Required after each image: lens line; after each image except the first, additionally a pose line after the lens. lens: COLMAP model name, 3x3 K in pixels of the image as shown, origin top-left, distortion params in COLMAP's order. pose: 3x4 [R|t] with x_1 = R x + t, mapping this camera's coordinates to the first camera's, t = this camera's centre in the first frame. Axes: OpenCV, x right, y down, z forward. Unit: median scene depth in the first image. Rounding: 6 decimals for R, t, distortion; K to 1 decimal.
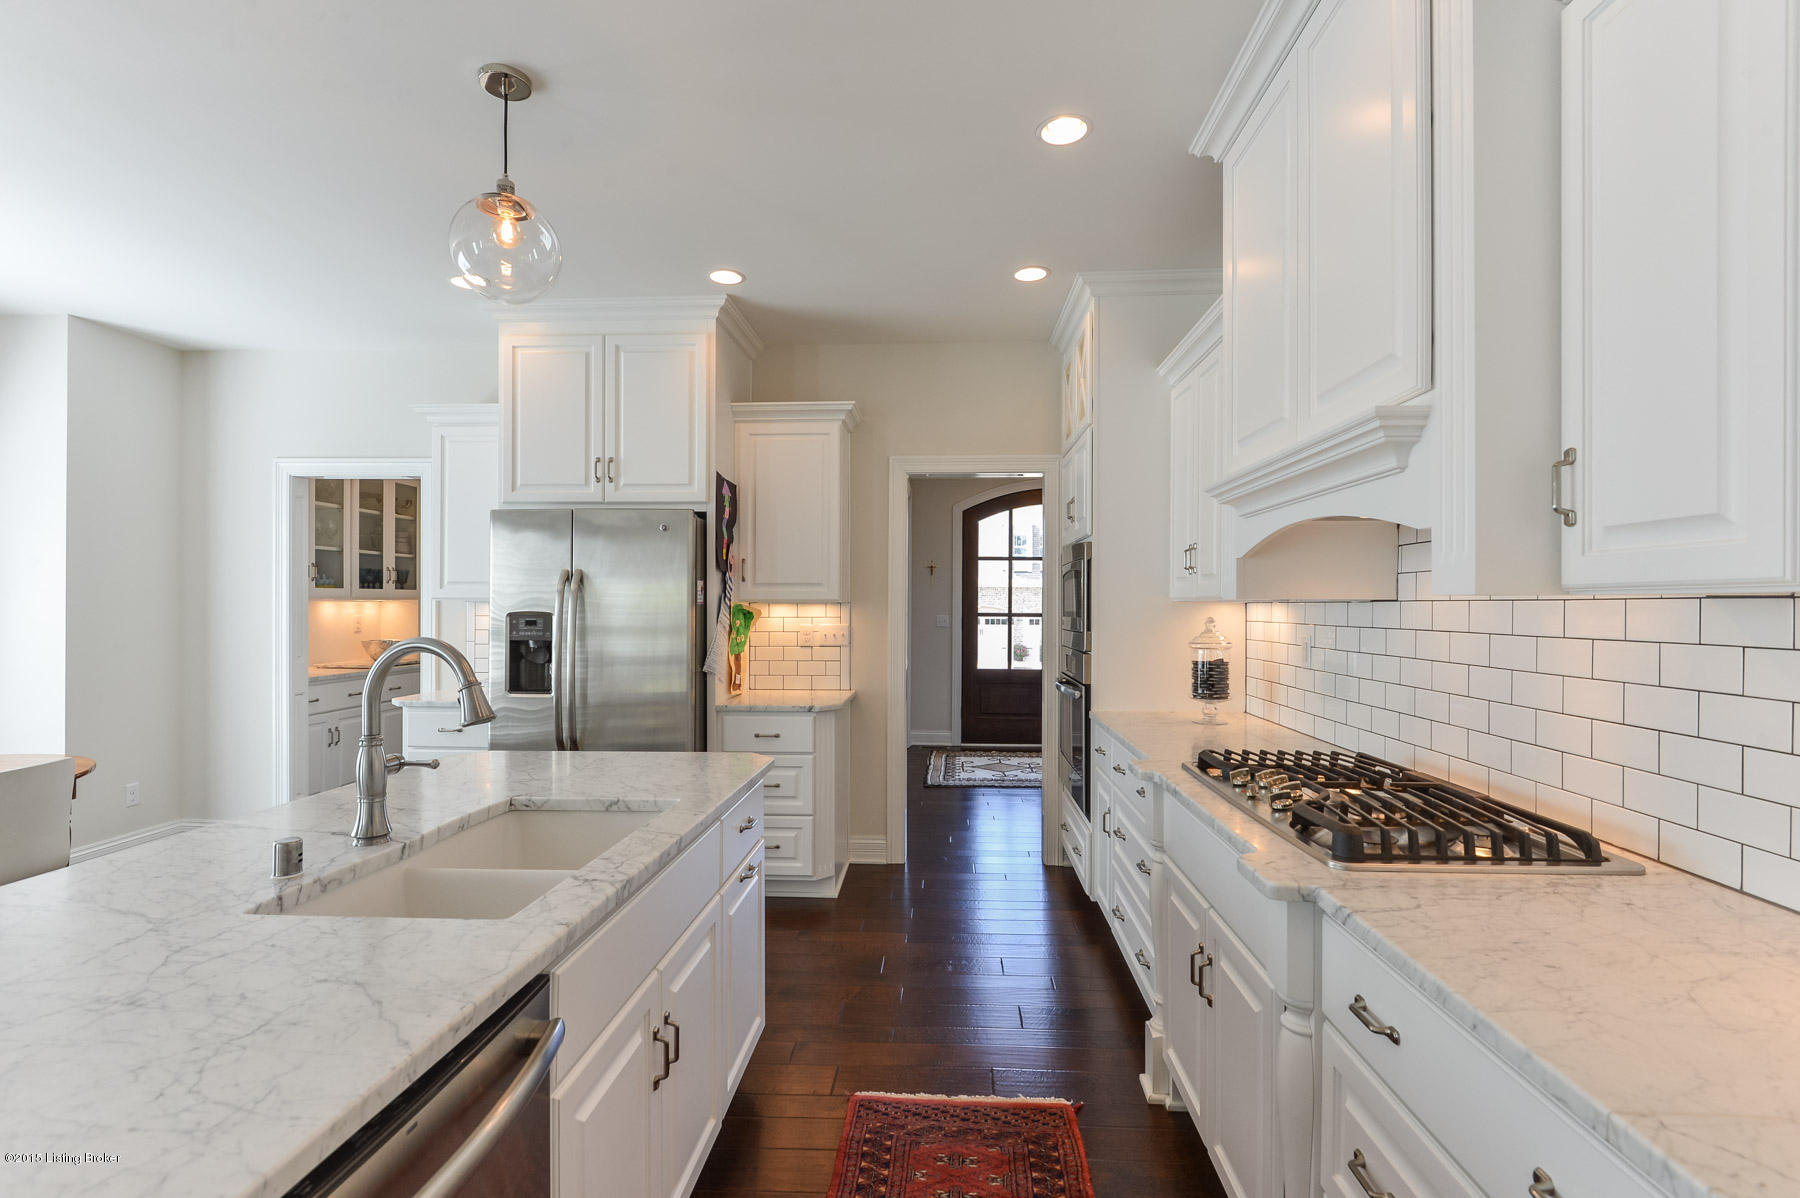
lens RADIAL K [[830.4, 0, 903.3], [0, 830.4, 605.5], [0, 0, 1]] dist [0.010182, -0.002691]
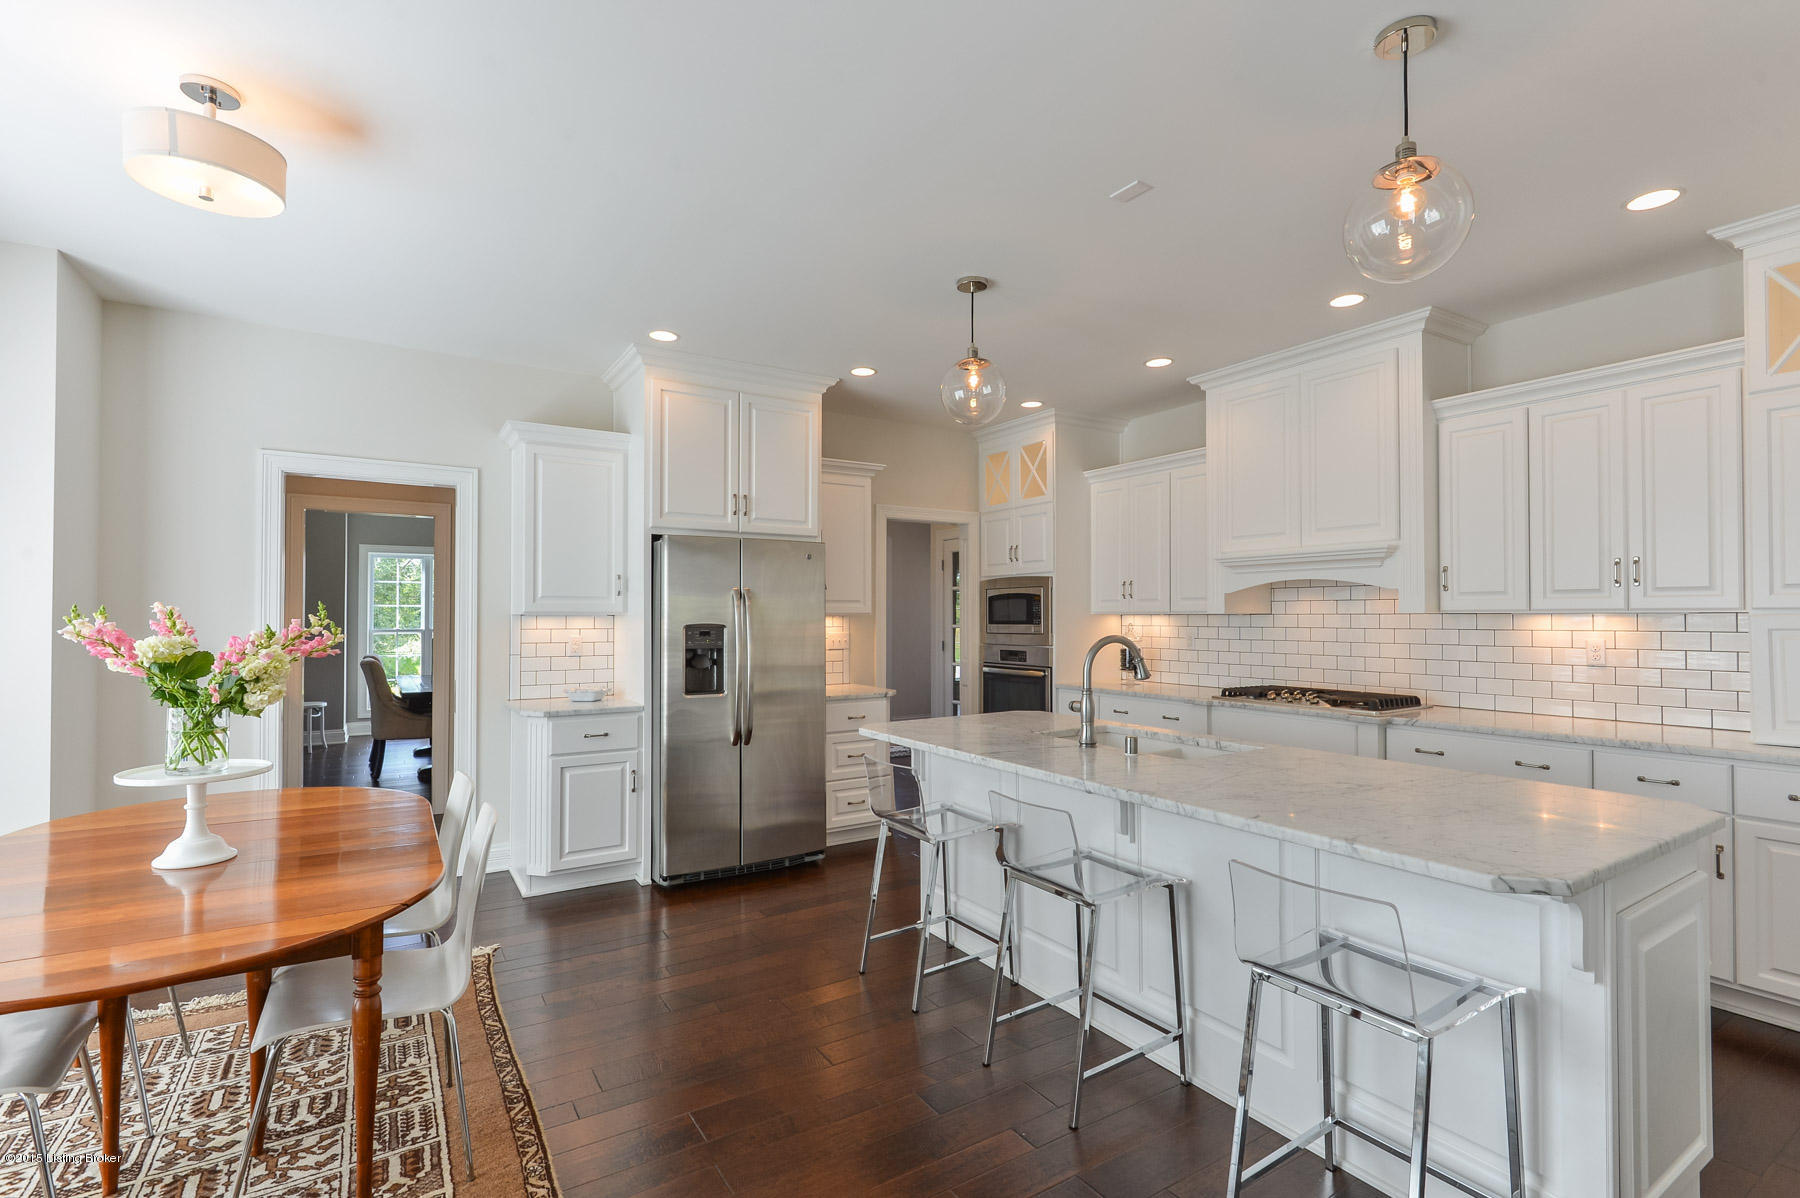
lens RADIAL K [[830.4, 0, 913.2], [0, 830.4, 601.8], [0, 0, 1]] dist [0.010182, -0.002691]
pose [[0.806435, 0.006853, 0.591283, -0.903272], [0.003069, 0.999871, -0.015775, -0.004058], [-0.591315, 0.014537, 0.806310, -0.114131]]
